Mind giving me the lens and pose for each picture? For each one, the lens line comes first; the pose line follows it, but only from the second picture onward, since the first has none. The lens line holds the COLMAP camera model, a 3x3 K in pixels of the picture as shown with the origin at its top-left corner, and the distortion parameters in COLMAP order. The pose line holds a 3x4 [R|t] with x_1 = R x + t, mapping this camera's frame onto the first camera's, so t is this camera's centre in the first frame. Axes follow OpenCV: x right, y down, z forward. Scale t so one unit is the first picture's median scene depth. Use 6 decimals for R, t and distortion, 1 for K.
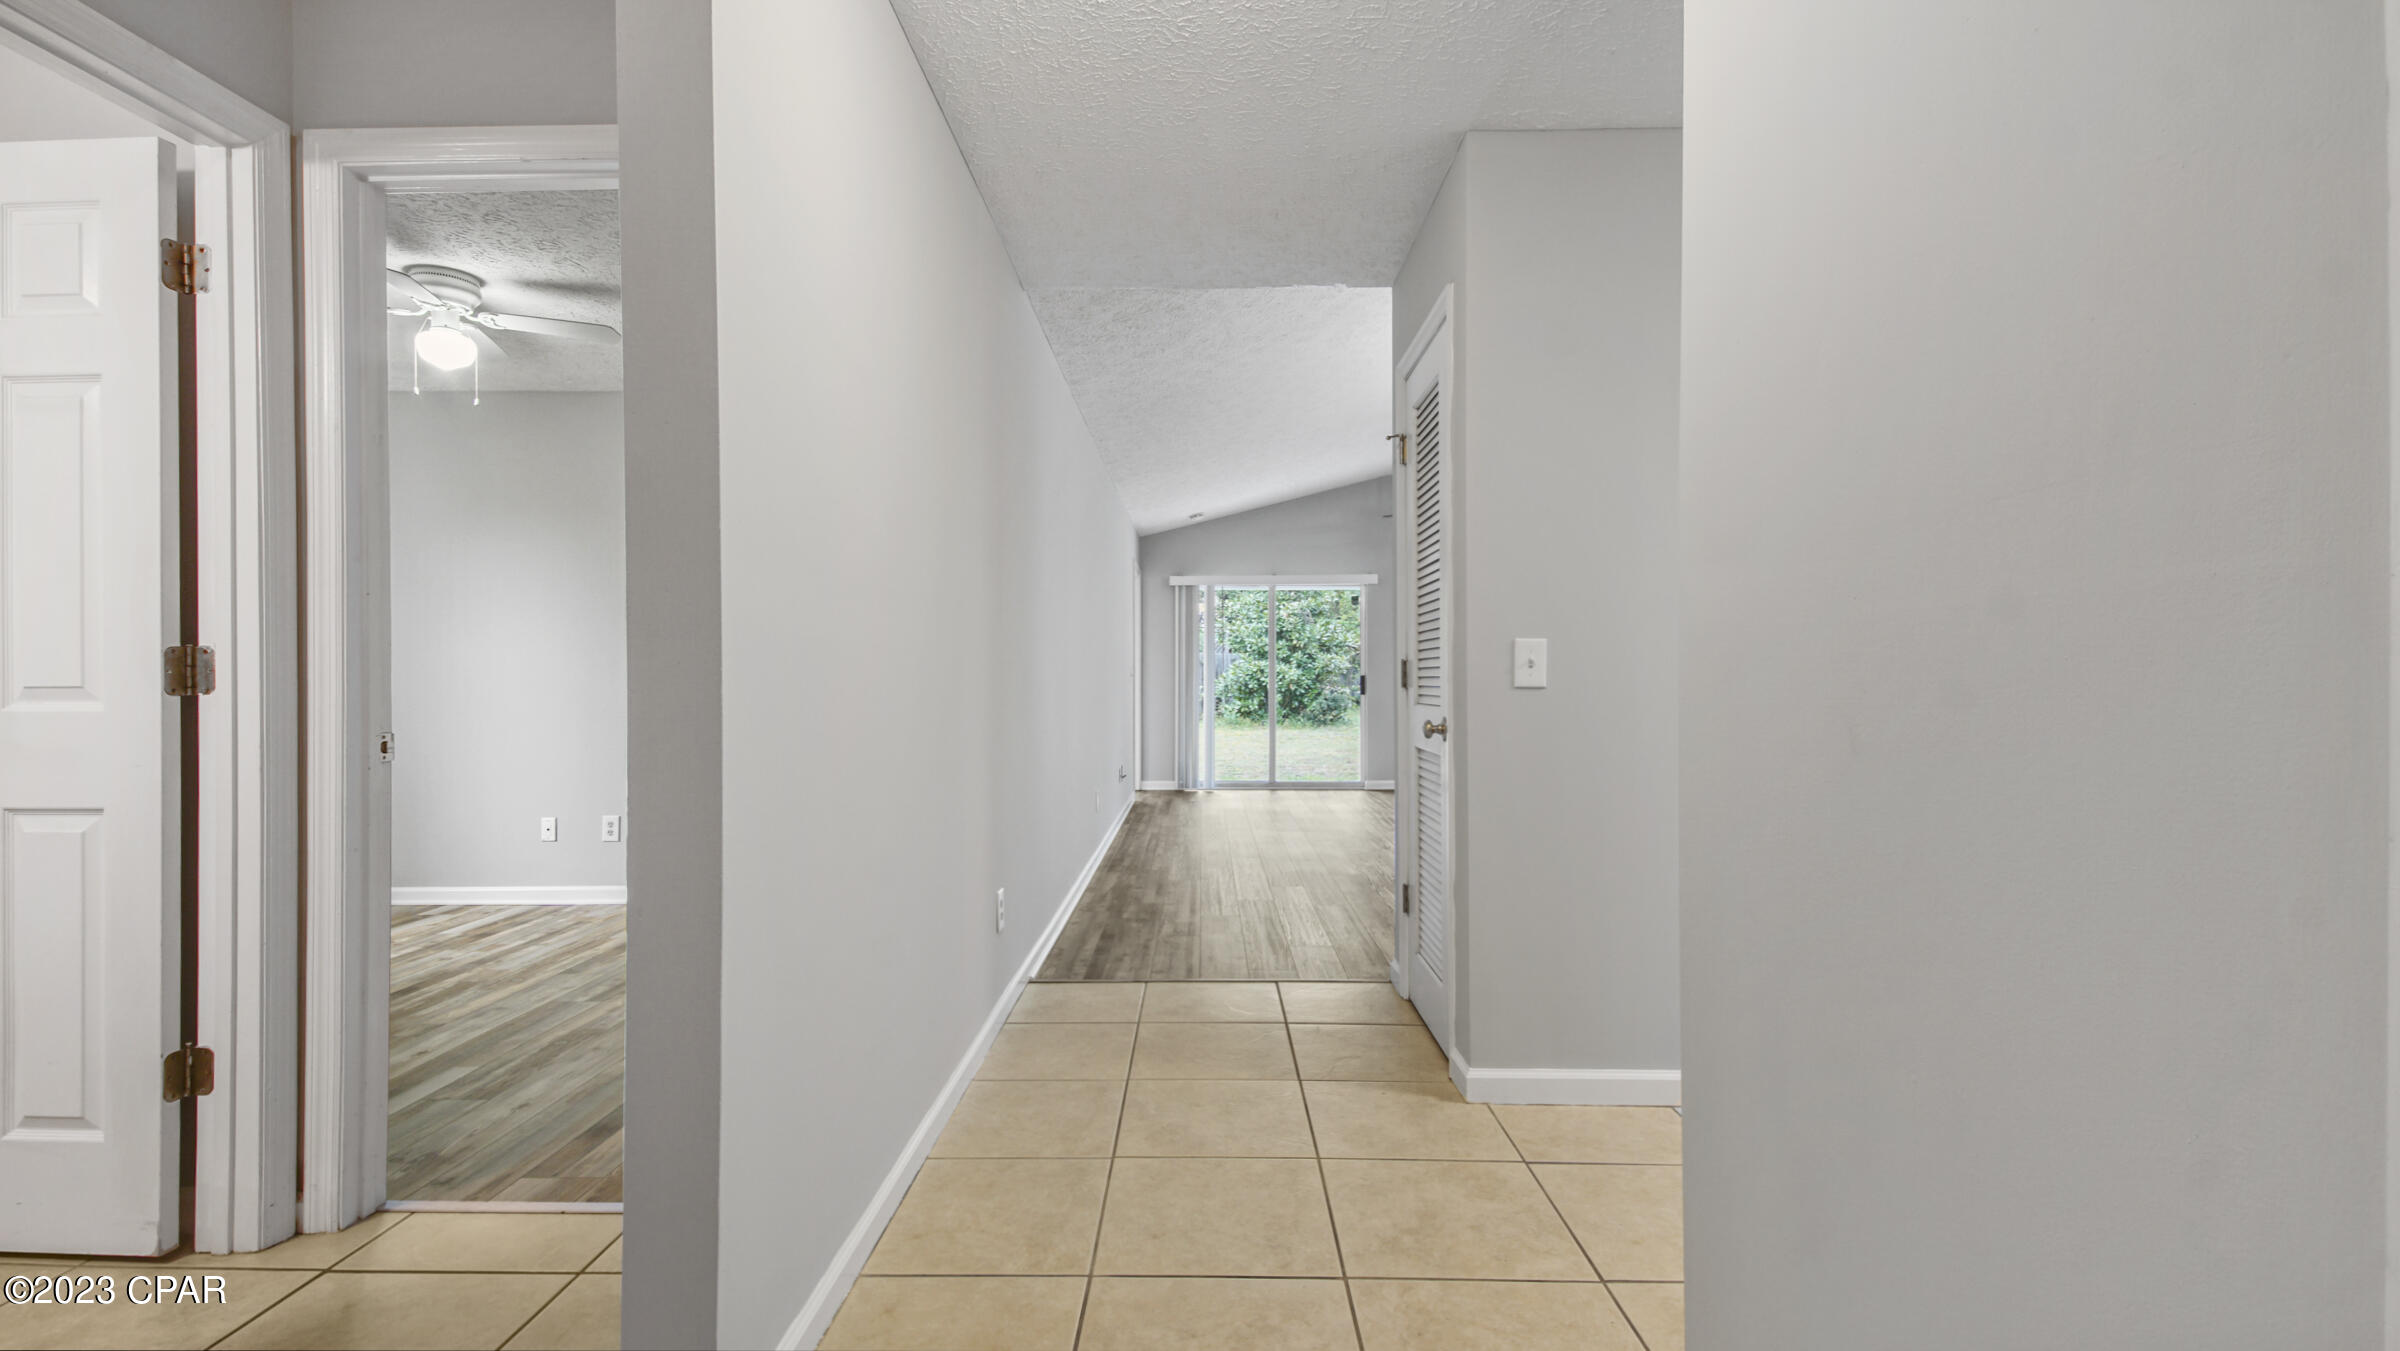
lens RADIAL K [[1075.4, 0, 1203.9], [0, 1075.4, 669.2], [0, 0, 1]] dist [0.014594, -0.010527]
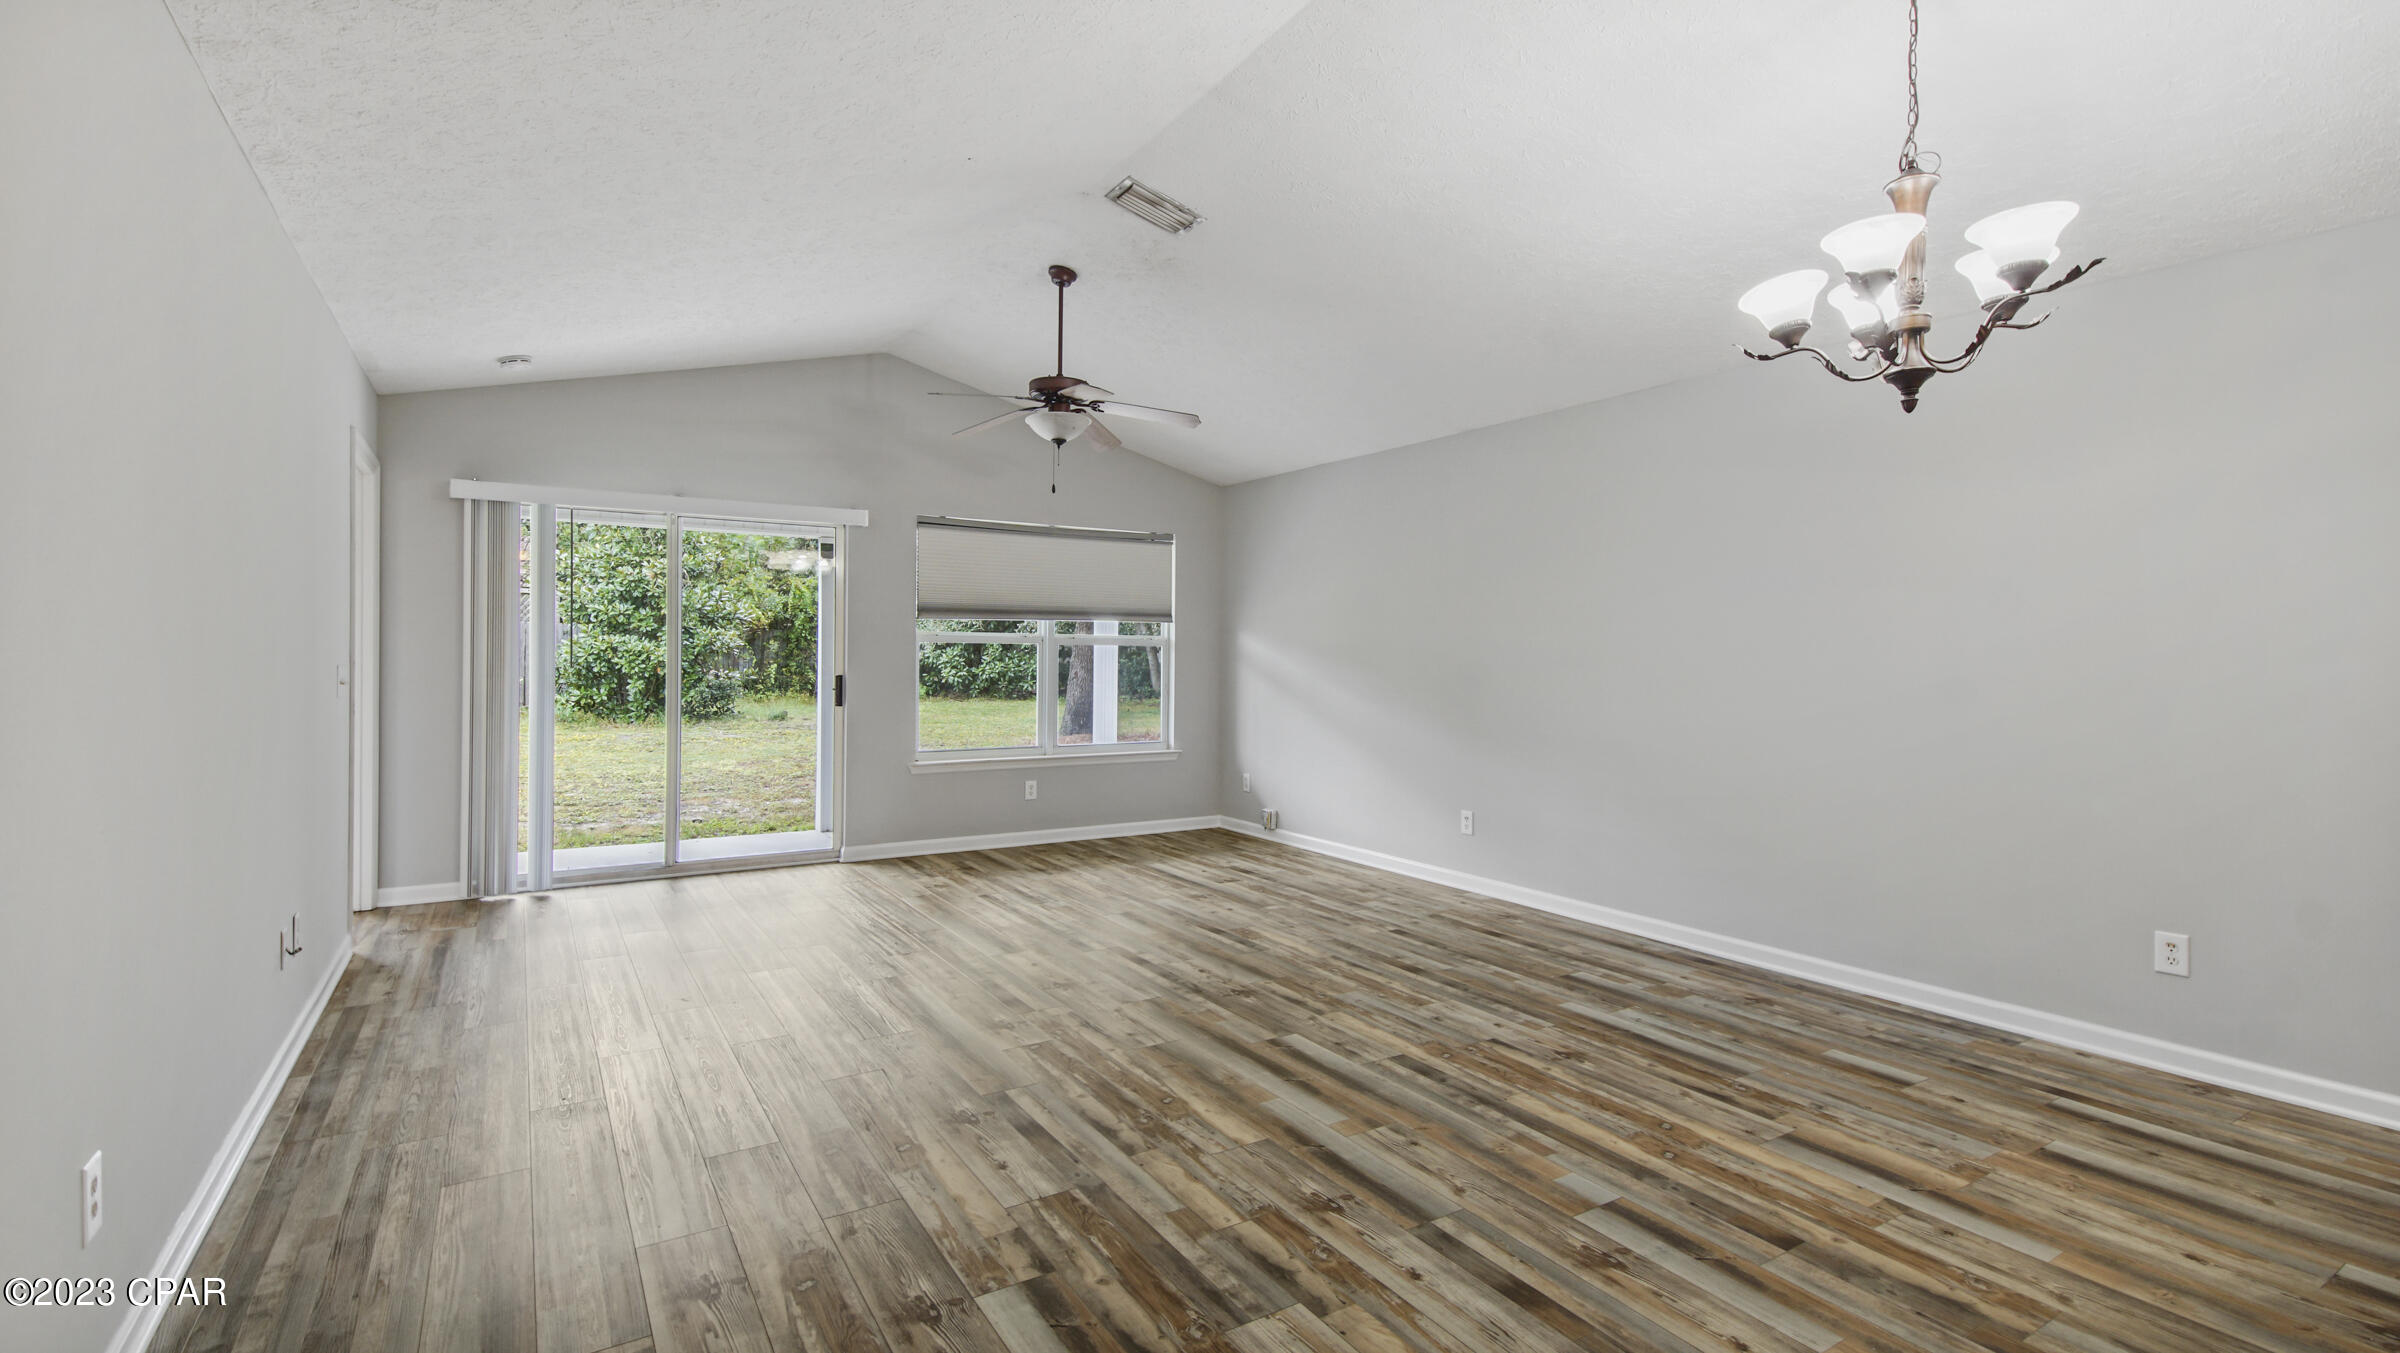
lens RADIAL K [[1075.4, 0, 1178.9], [0, 1075.4, 652.3], [0, 0, 1]] dist [0.014594, -0.010527]
pose [[0.853016, 0.006593, 0.521843, -0.002052], [-0.011602, 0.999913, 0.006332, -0.005772], [-0.521756, -0.011456, 0.853018, 0.174892]]
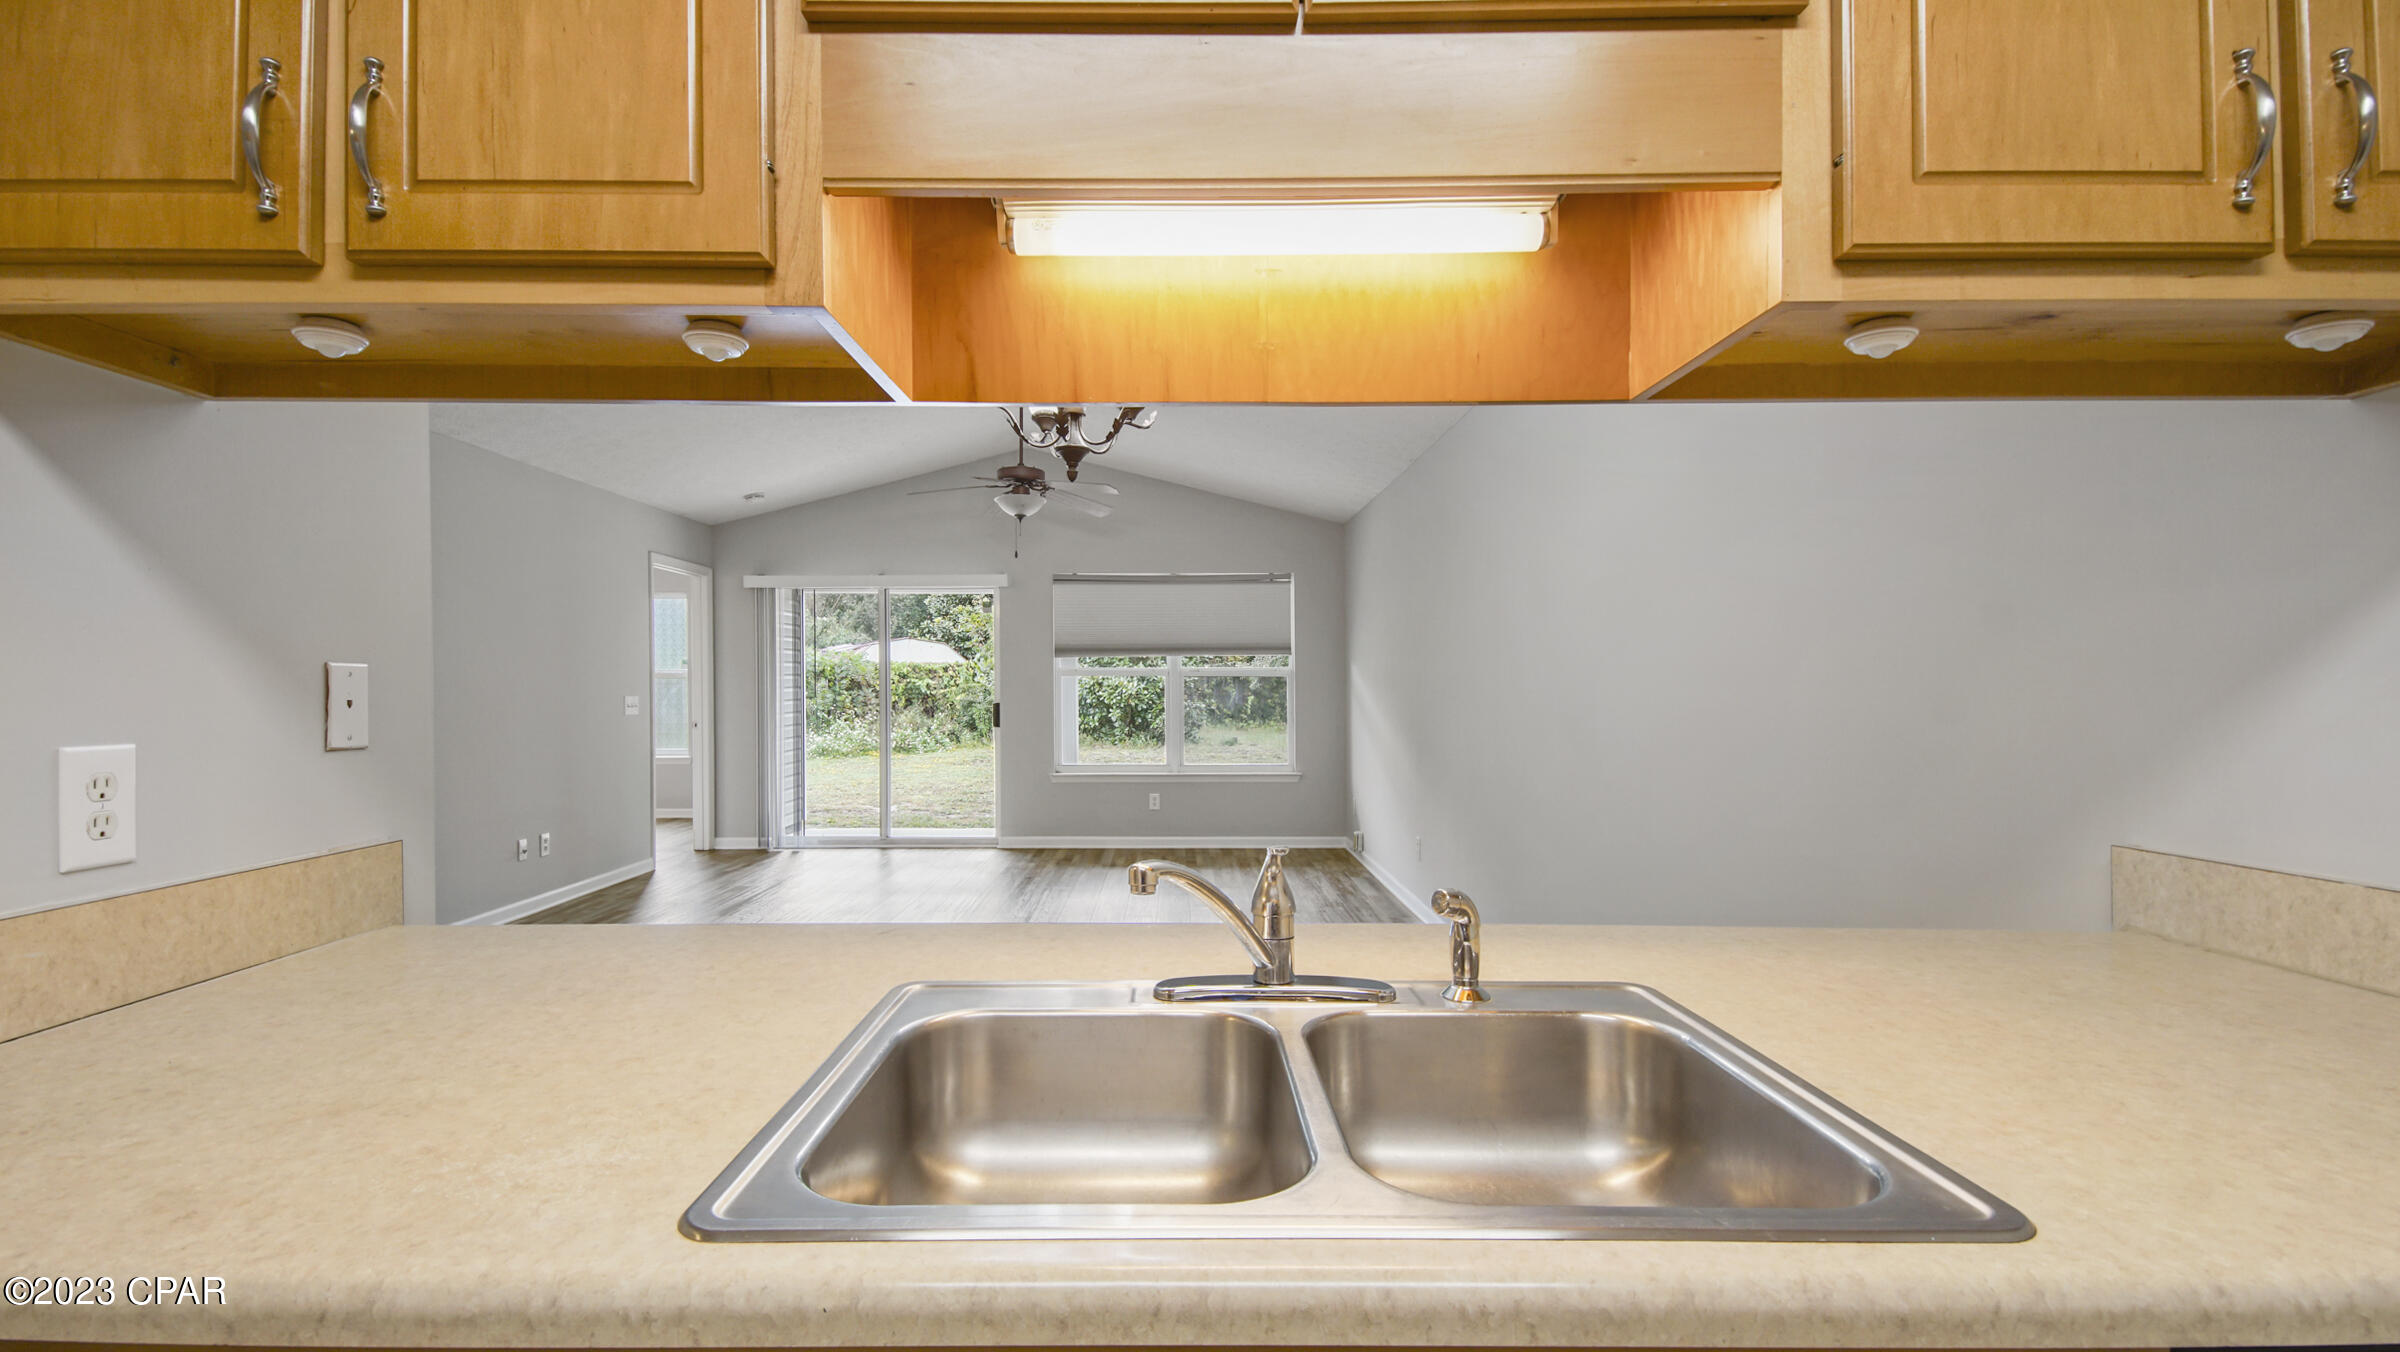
lens RADIAL K [[1075.4, 0, 1166.1], [0, 1075.4, 682.1], [0, 0, 1]] dist [0.014594, -0.010527]
pose [[0.999891, -0.002814, -0.014478, 0.128118], [0.002908, 0.999975, 0.006511, -0.006236], [0.014459, -0.006553, 0.999874, 0.100462]]
